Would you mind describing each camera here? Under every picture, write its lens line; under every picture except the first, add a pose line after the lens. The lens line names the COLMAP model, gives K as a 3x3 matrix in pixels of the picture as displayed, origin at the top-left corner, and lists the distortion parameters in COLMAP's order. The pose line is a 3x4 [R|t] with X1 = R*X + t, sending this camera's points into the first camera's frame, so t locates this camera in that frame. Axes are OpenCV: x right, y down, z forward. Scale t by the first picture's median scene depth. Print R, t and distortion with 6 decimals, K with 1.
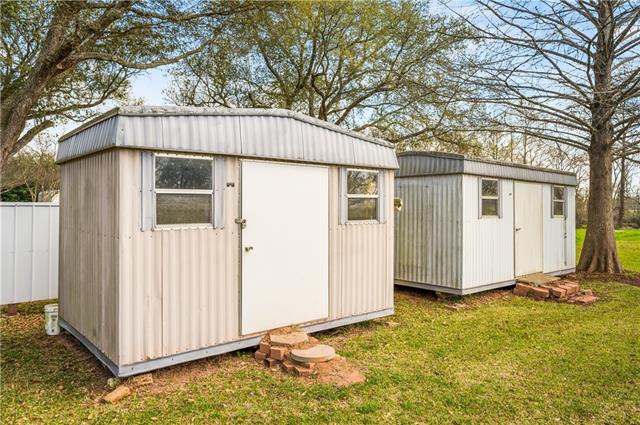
lens RADIAL K [[445.7, 0, 319.6], [0, 445.7, 211.3], [0, 0, 1]] dist [0.000265, 0.000036]
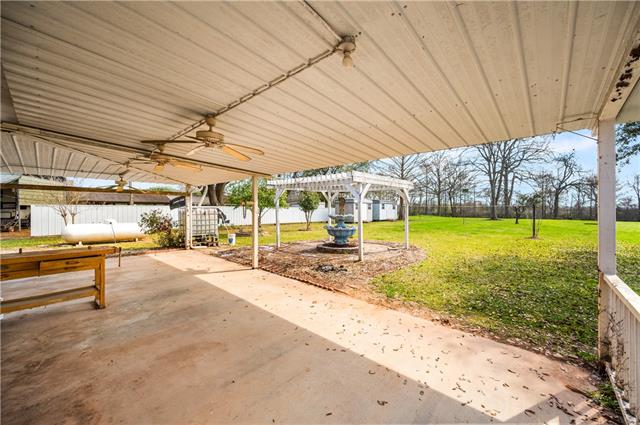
lens RADIAL K [[251.9, 0, 320.5], [0, 251.9, 210.0], [0, 0, 1]] dist [-0.000004, 0.000000]
pose [[0.991177, -0.004251, 0.132479, -1.356336], [0.005119, 0.999968, -0.006215, 0.052676], [-0.132448, 0.006838, 0.991166, -3.379667]]
